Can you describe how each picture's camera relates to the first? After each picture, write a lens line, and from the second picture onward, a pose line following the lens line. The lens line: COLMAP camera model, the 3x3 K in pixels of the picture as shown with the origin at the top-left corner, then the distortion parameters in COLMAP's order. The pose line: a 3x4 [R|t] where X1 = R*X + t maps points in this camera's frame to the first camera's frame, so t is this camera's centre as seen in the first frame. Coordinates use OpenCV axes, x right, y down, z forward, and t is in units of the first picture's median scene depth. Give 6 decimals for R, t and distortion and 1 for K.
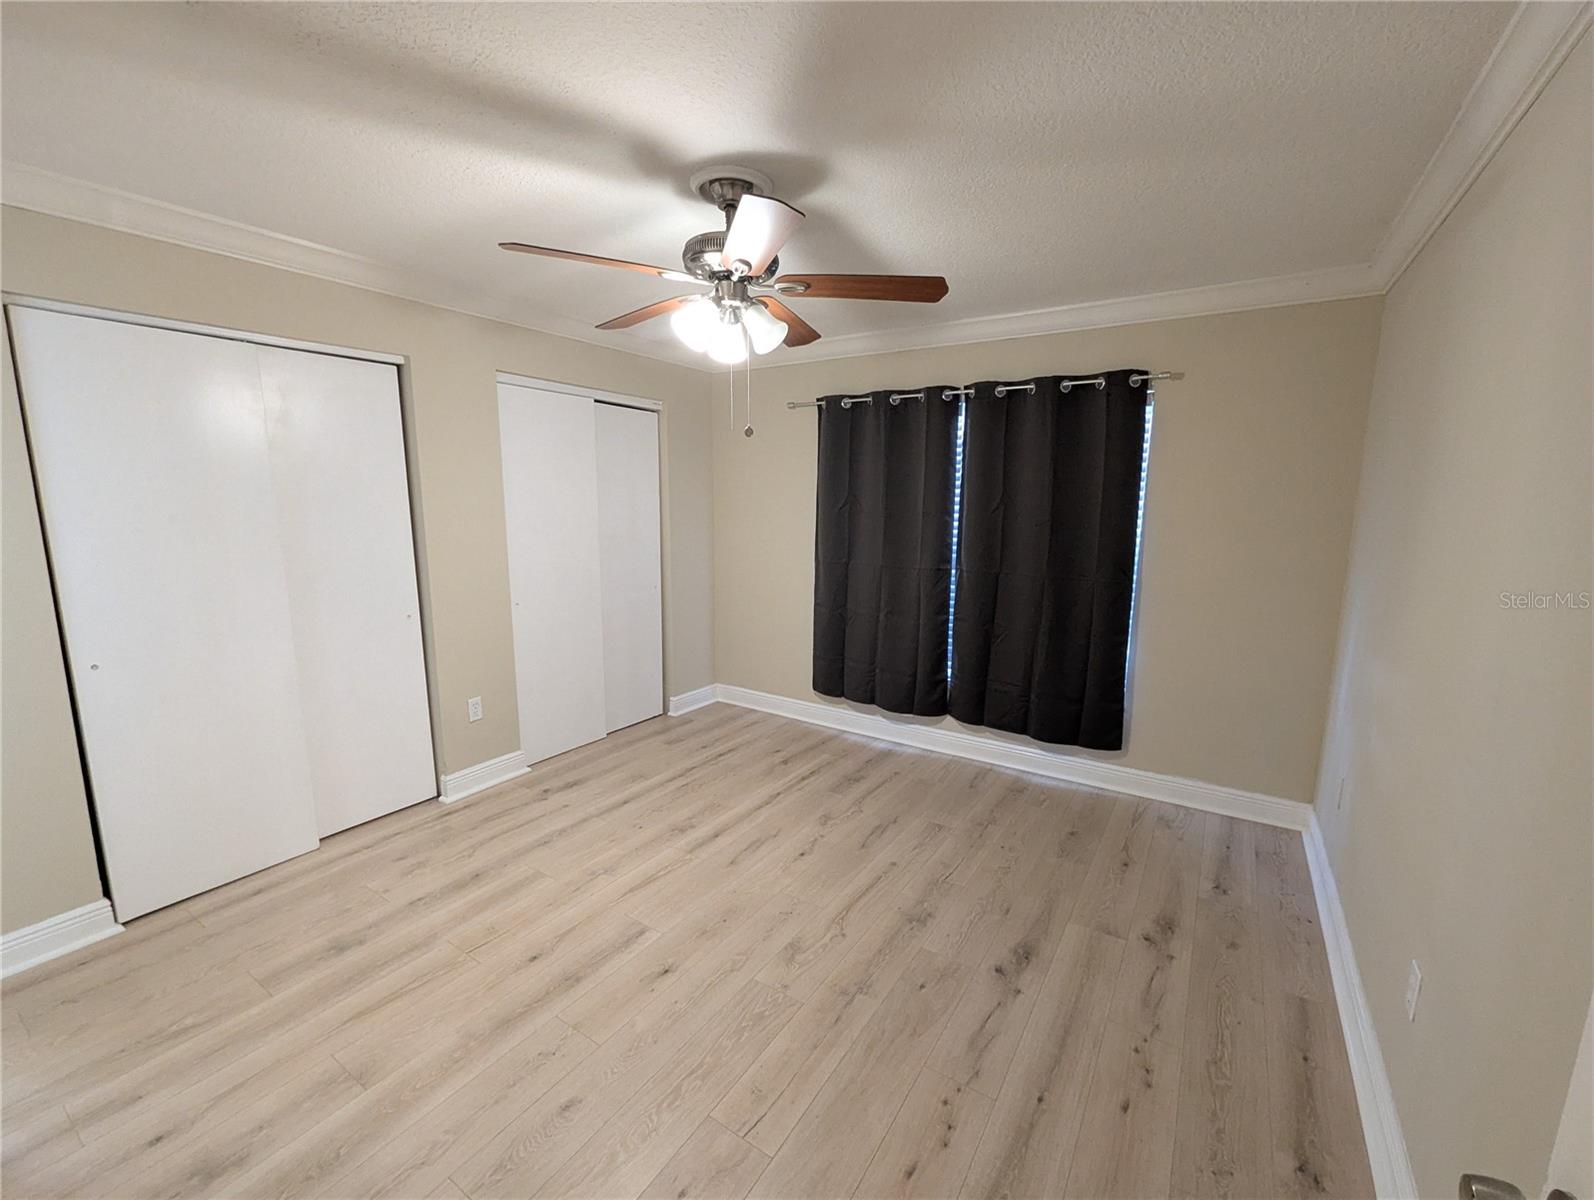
lens RADIAL K [[662.1, 0, 798.9], [0, 662.1, 608.5], [0, 0, 1]] dist [-0.001418, 0.000298]
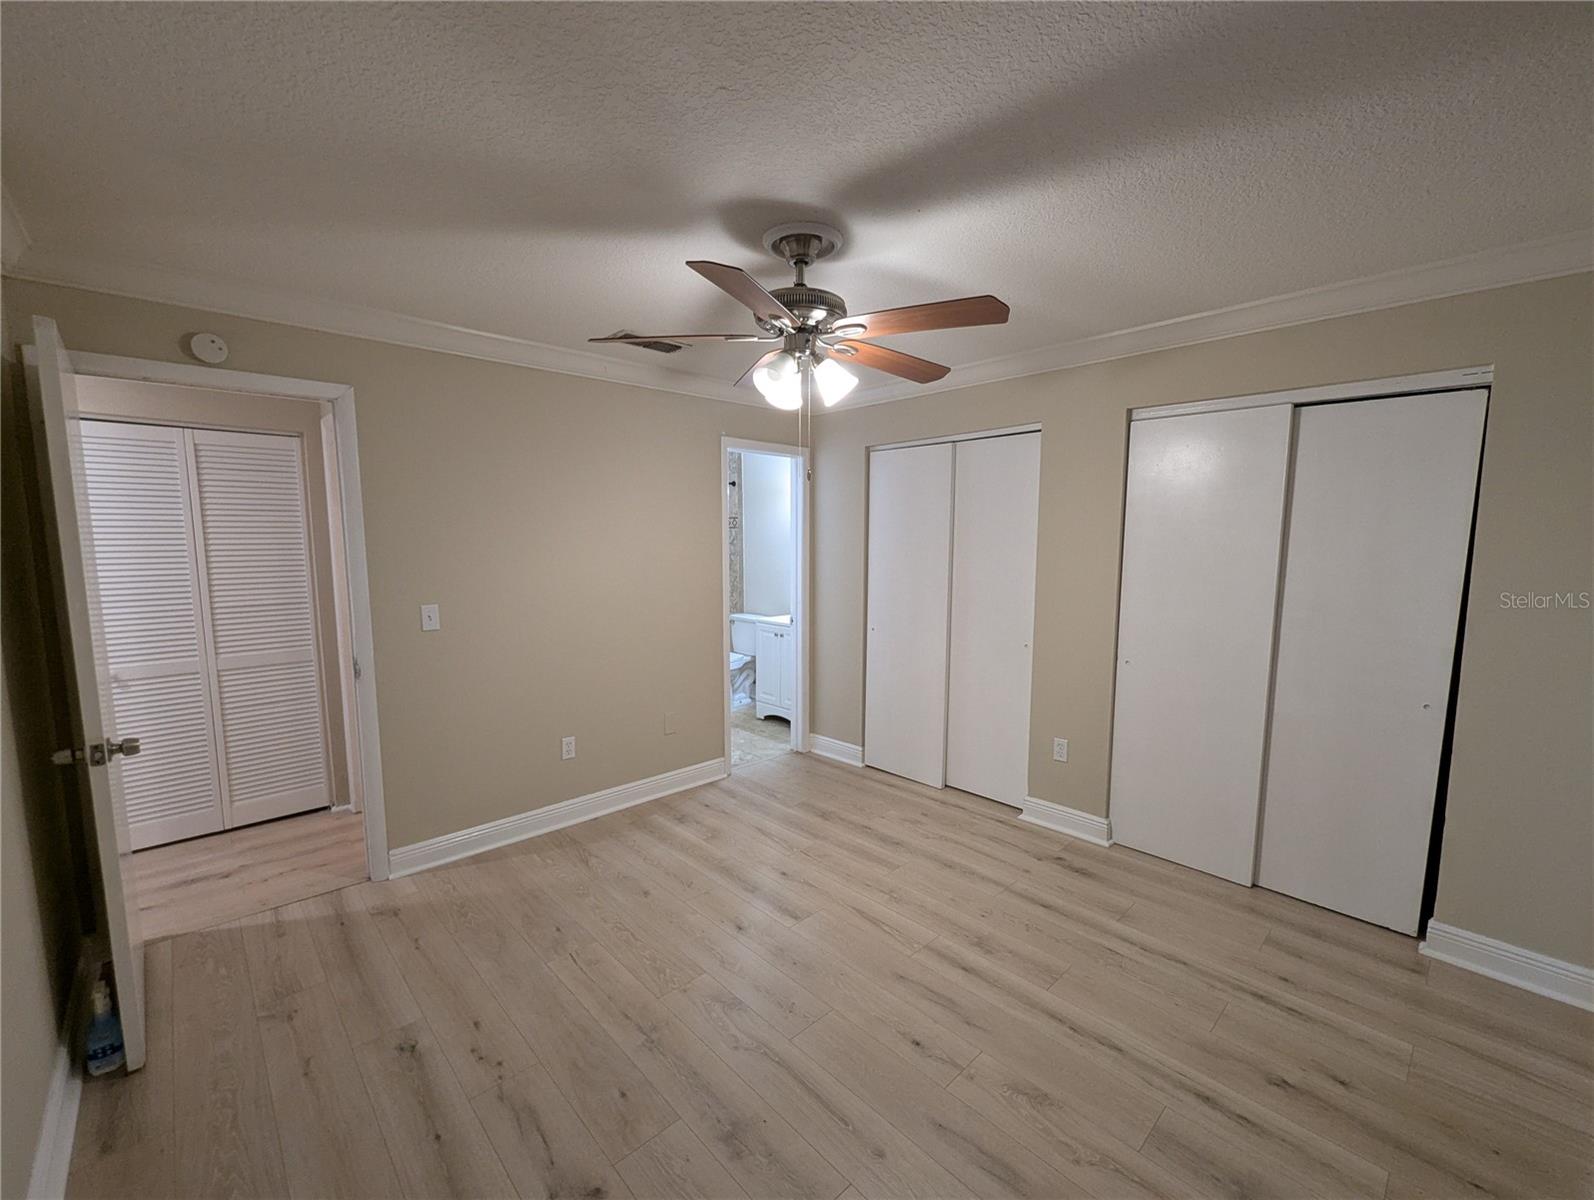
lens RADIAL K [[662.1, 0, 798.9], [0, 662.1, 608.5], [0, 0, 1]] dist [-0.001418, 0.000298]
pose [[-0.235989, 0.095693, -0.967033, 0.696318], [-0.164996, 0.976744, 0.136919, -0.161305], [0.957646, 0.191868, -0.214712, 0.981104]]
